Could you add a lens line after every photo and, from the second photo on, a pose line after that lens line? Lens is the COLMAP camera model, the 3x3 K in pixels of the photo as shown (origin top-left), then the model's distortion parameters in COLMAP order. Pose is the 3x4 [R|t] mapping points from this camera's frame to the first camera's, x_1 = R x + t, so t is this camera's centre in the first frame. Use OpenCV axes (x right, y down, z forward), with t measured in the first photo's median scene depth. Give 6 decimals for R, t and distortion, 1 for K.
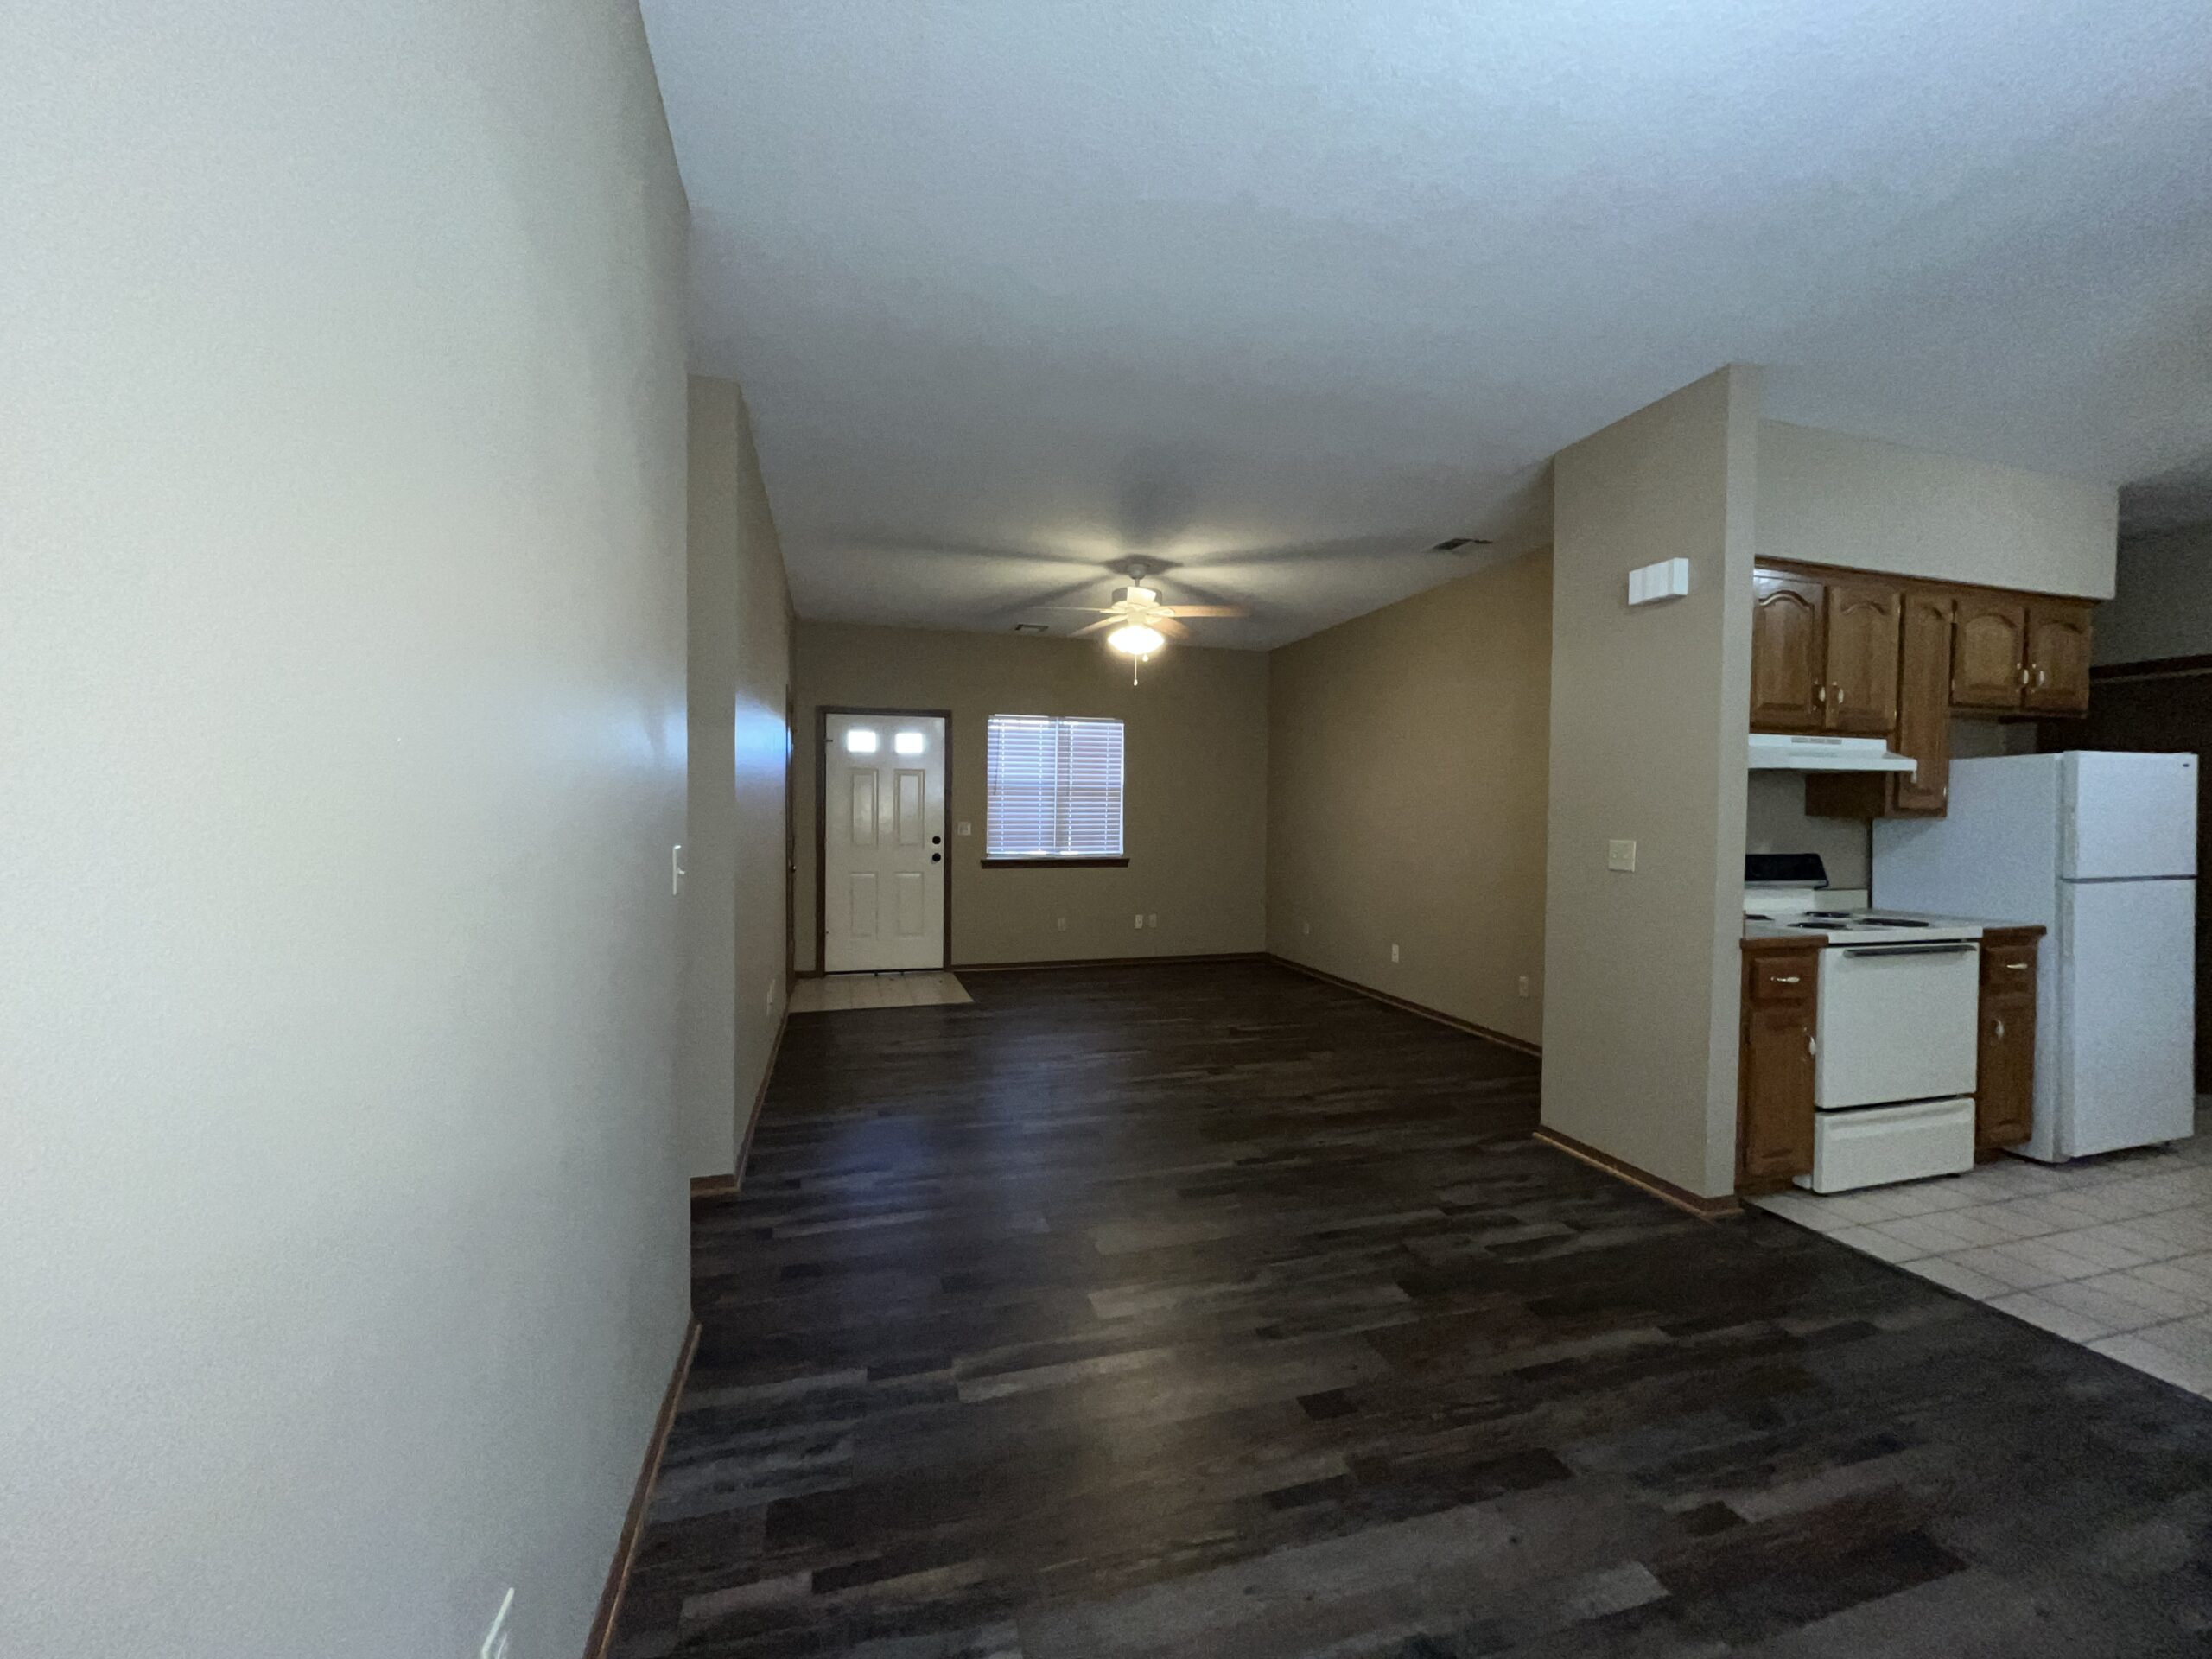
lens RADIAL K [[890.6, 0, 1110.5], [0, 890.6, 821.5], [0, 0, 1]] dist [0.001343, -0.001095]
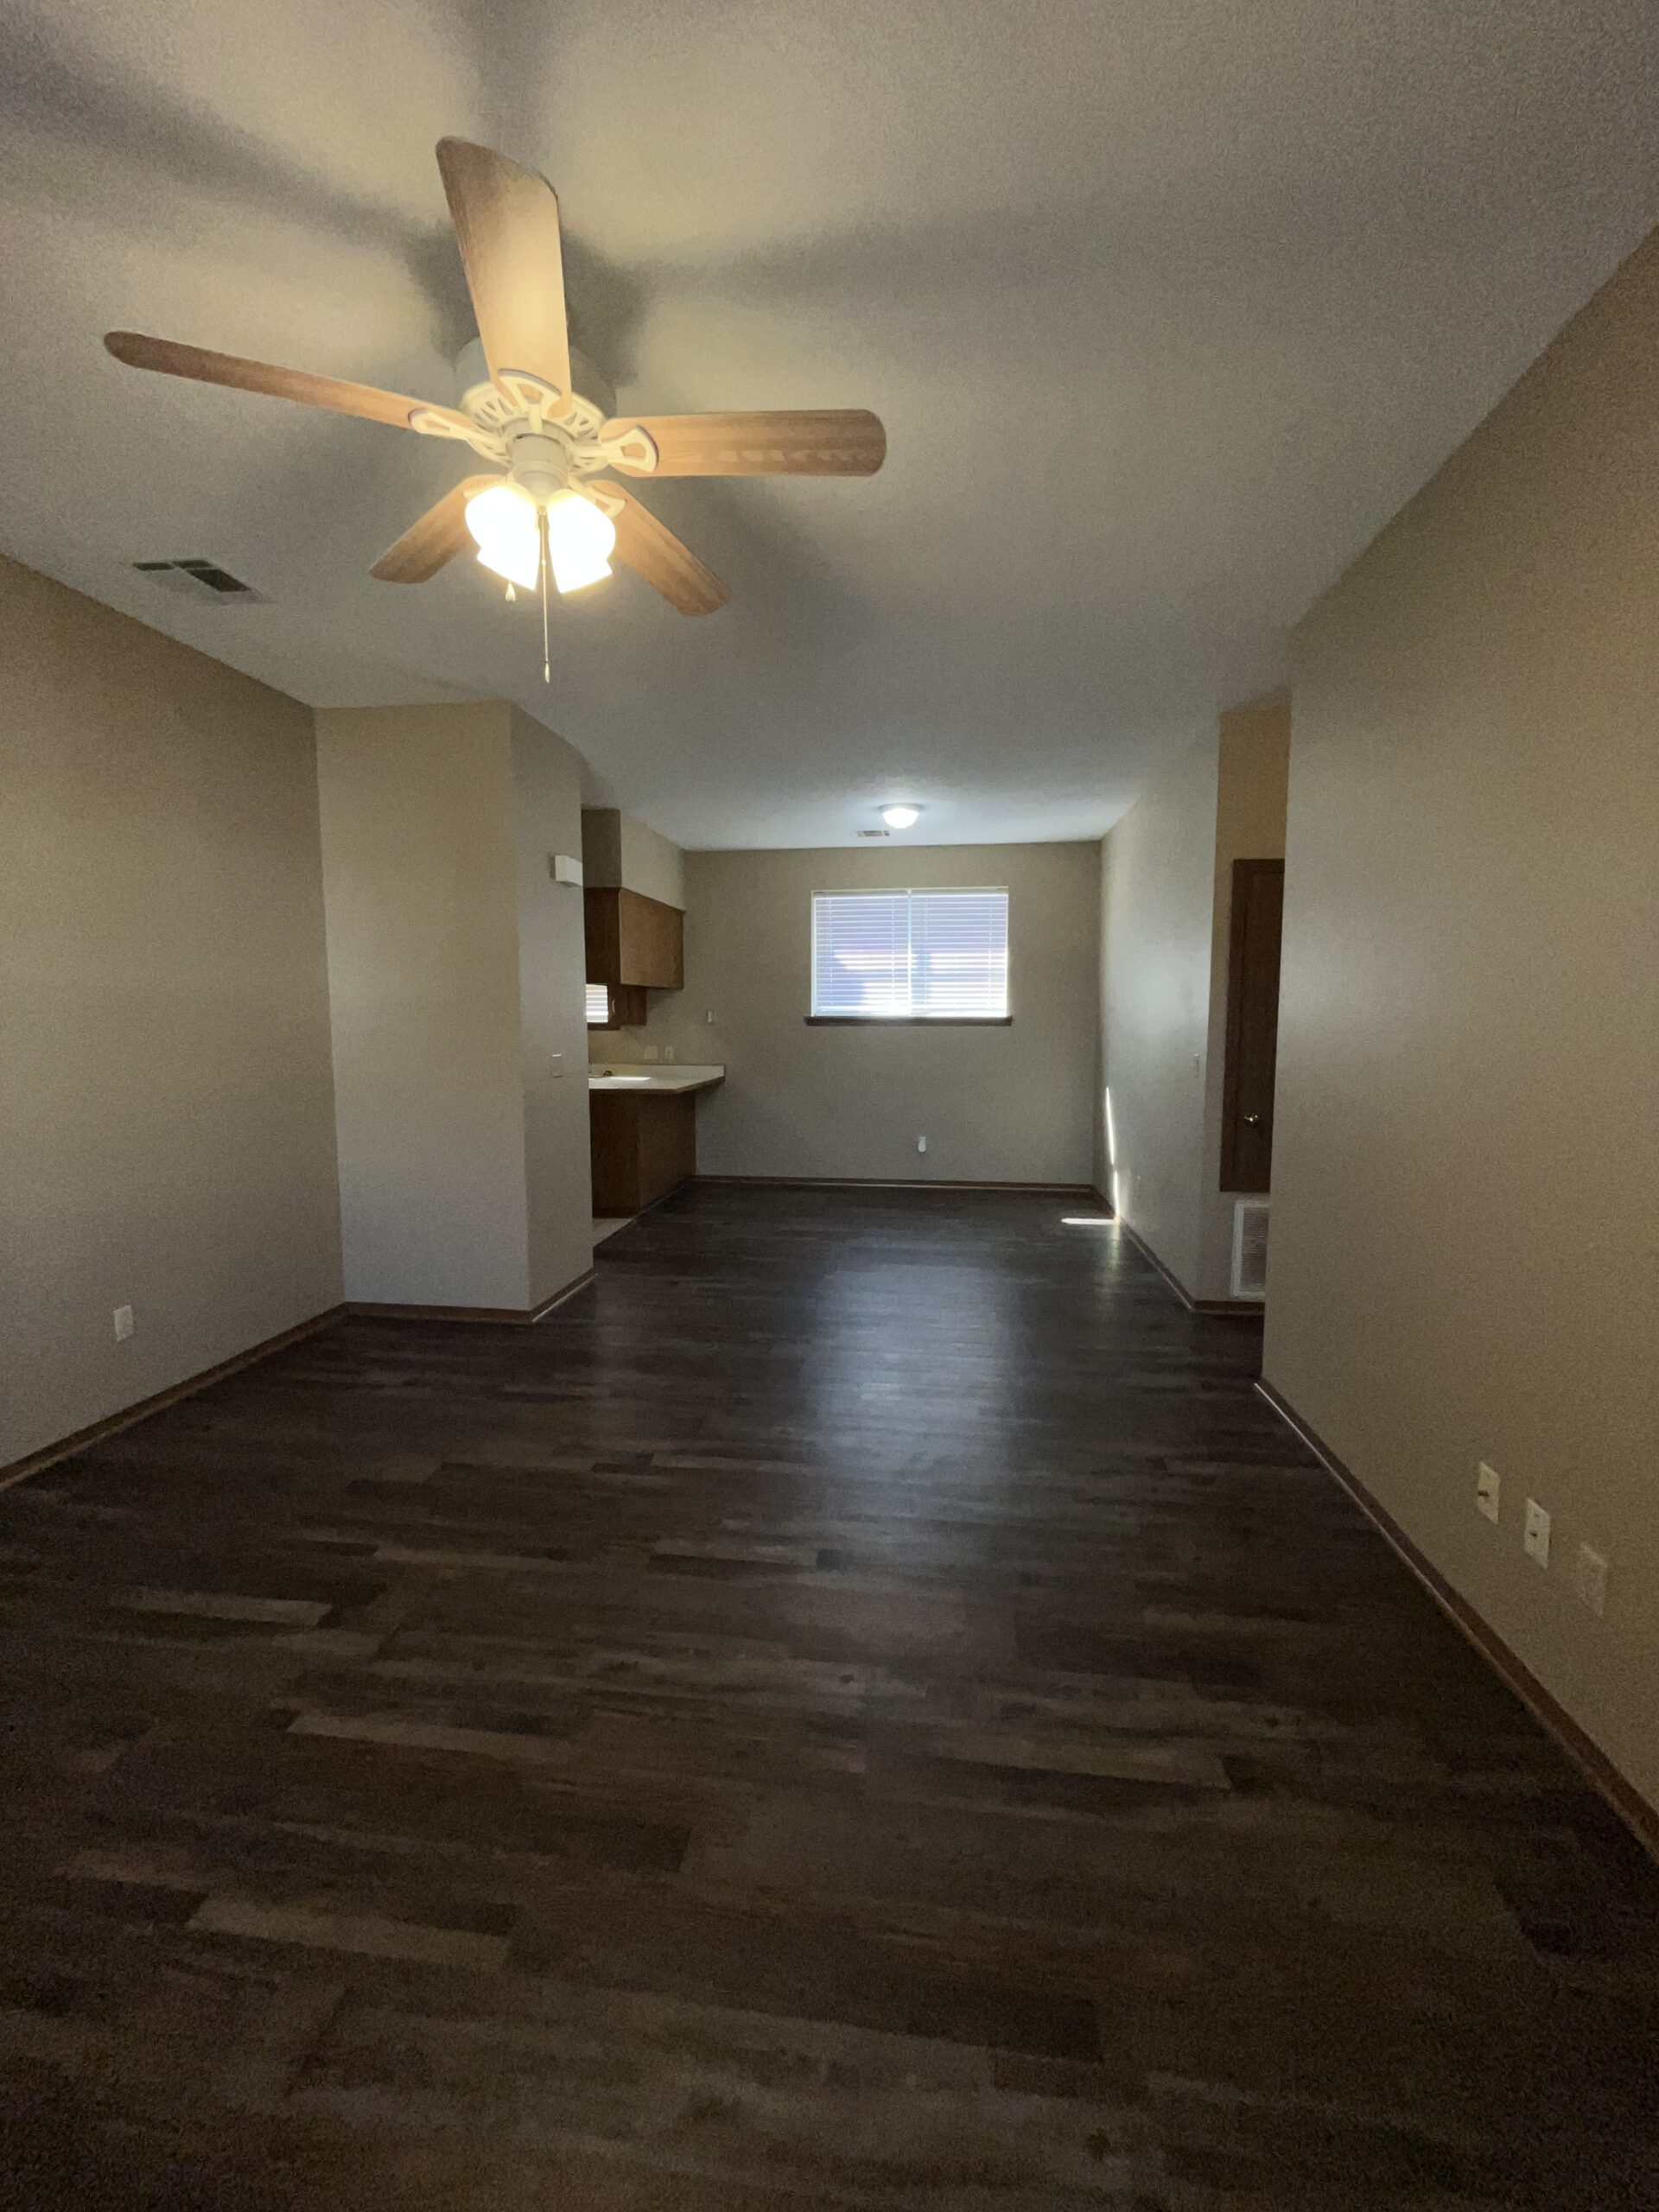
lens RADIAL K [[890.6, 0, 824.7], [0, 890.6, 1100.5], [0, 0, 1]] dist [0.001343, -0.001095]
pose [[-0.917331, -0.048861, 0.395117, -1.025632], [-0.009895, 0.994932, 0.100062, -0.157571], [-0.398003, 0.087881, -0.913165, 6.435520]]
